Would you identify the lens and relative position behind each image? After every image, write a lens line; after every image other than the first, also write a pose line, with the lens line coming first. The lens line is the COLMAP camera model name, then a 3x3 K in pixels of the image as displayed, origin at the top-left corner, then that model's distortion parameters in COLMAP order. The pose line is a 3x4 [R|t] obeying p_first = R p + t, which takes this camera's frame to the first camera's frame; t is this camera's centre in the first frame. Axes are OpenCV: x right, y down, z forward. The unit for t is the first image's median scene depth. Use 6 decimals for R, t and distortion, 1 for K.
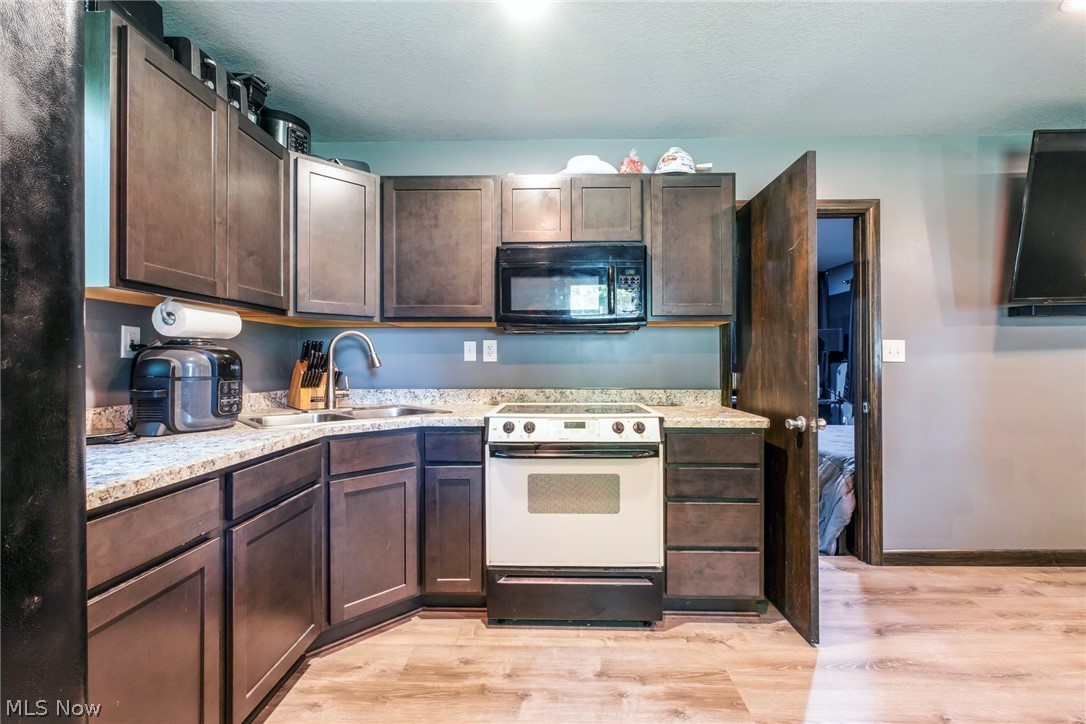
lens RADIAL K [[461.8, 0, 547.1], [0, 461.8, 361.3], [0, 0, 1]] dist [-0.006152, 0.002466]
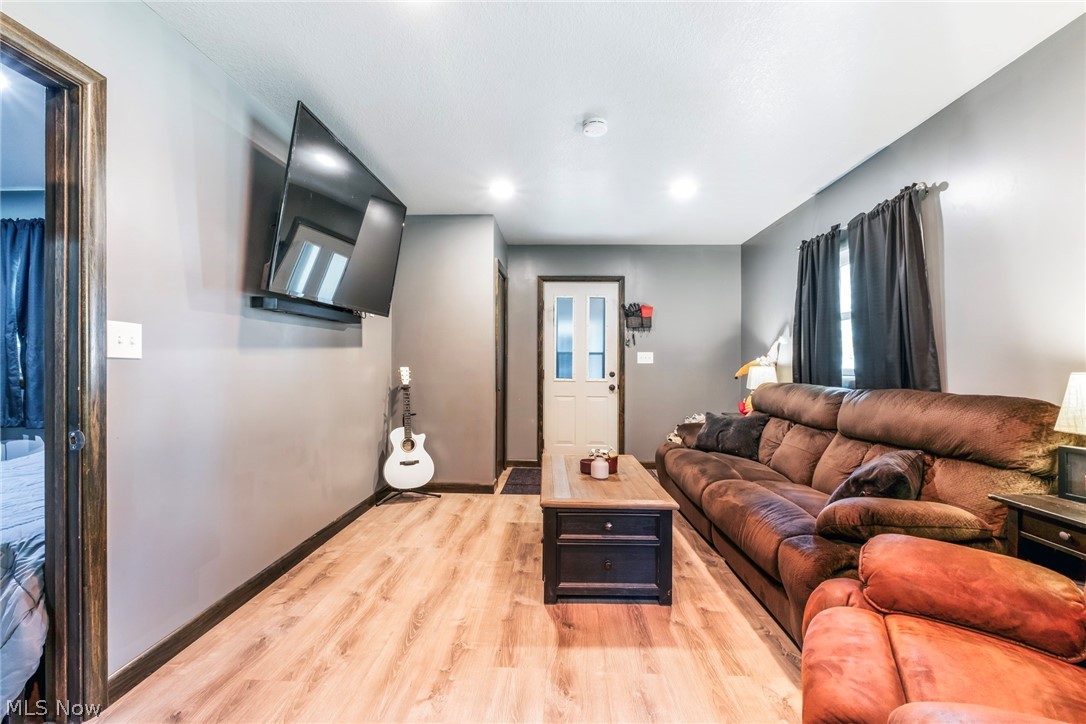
lens RADIAL K [[461.8, 0, 547.5], [0, 461.8, 363.6], [0, 0, 1]] dist [-0.006152, 0.002466]
pose [[0.021231, 0.002751, 0.999771, 0.201715], [-0.012540, 0.999918, -0.002485, 0.003827], [-0.999696, -0.012484, 0.021264, 0.557988]]
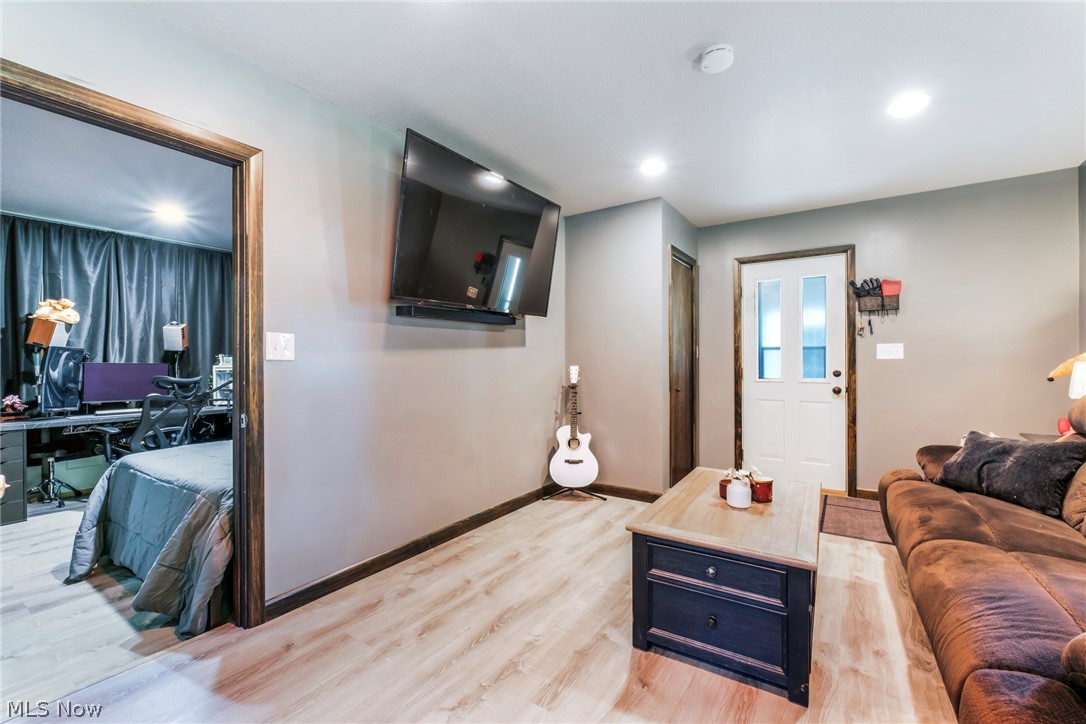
lens RADIAL K [[461.8, 0, 542.8], [0, 461.8, 362.8], [0, 0, 1]] dist [-0.006152, 0.002466]
pose [[0.544857, -0.001458, 0.838527, 0.430209], [-0.001660, 0.999995, 0.002818, 0.003851], [-0.838527, -0.002927, 0.544852, 0.237199]]
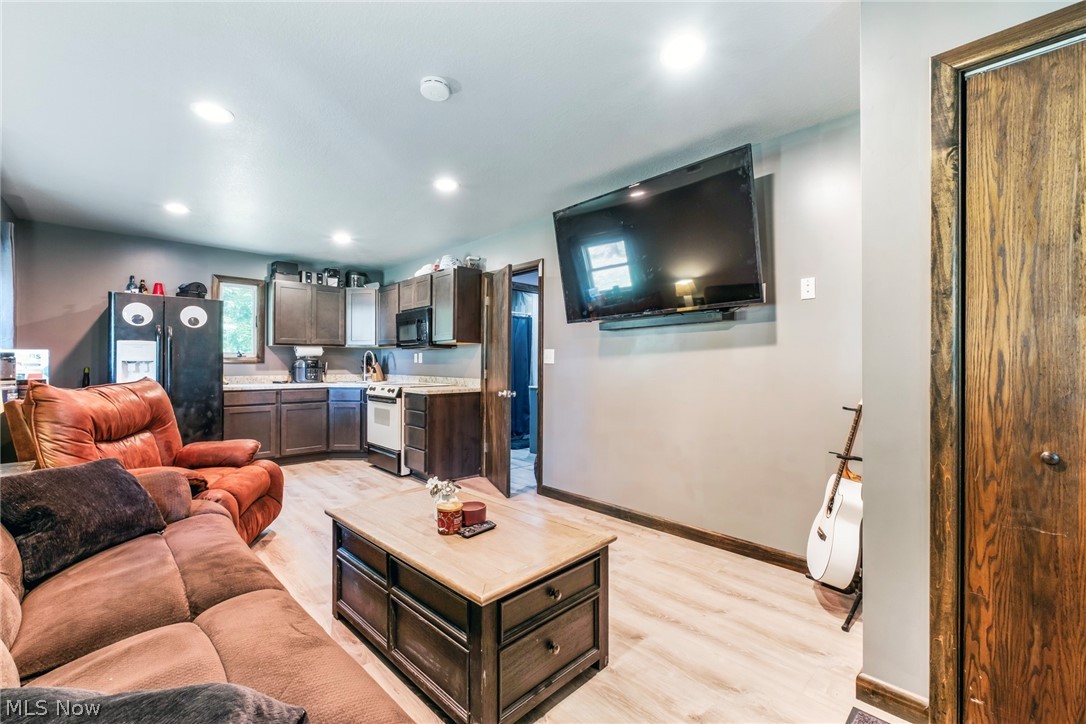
lens RADIAL K [[461.8, 0, 544.8], [0, 461.8, 358.7], [0, 0, 1]] dist [-0.006152, 0.002466]
pose [[0.700506, -0.003603, -0.713638, 2.392562], [0.000817, 0.999991, -0.004246, -0.013116], [0.713646, 0.002392, 0.700502, -0.112193]]
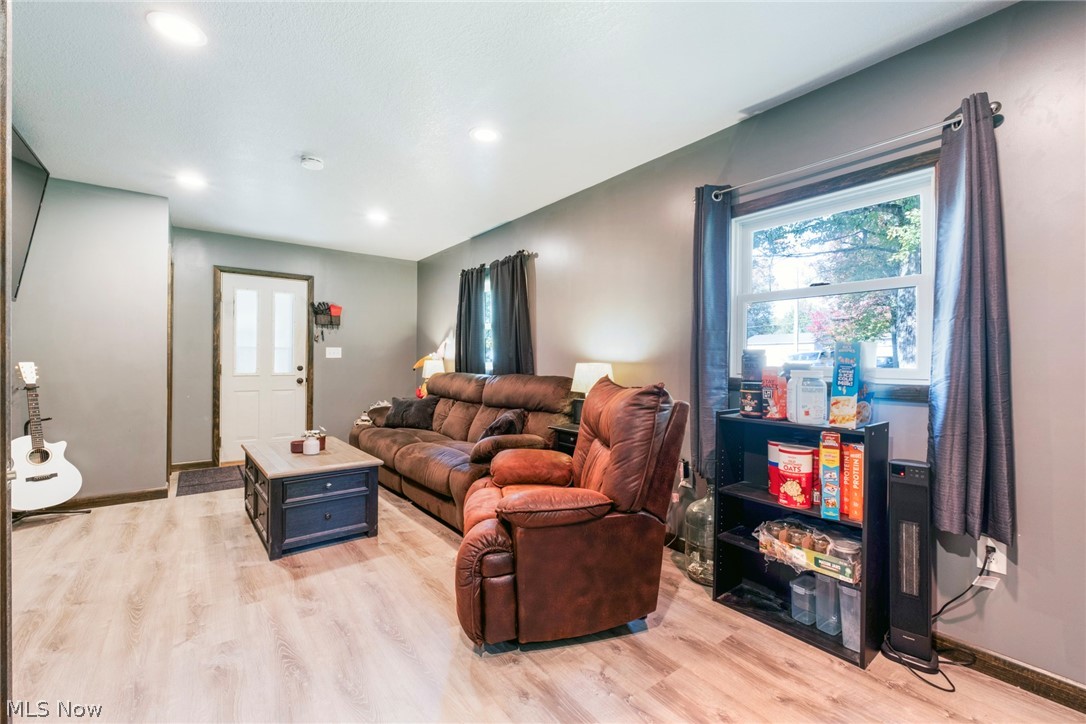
lens RADIAL K [[461.8, 0, 542.9], [0, 461.8, 352.7], [0, 0, 1]] dist [-0.006152, 0.002466]
pose [[-0.614096, 0.009353, 0.789176, -0.205348], [-0.009906, 0.999760, -0.019558, 0.001253], [-0.789169, -0.019828, -0.613856, 0.782997]]
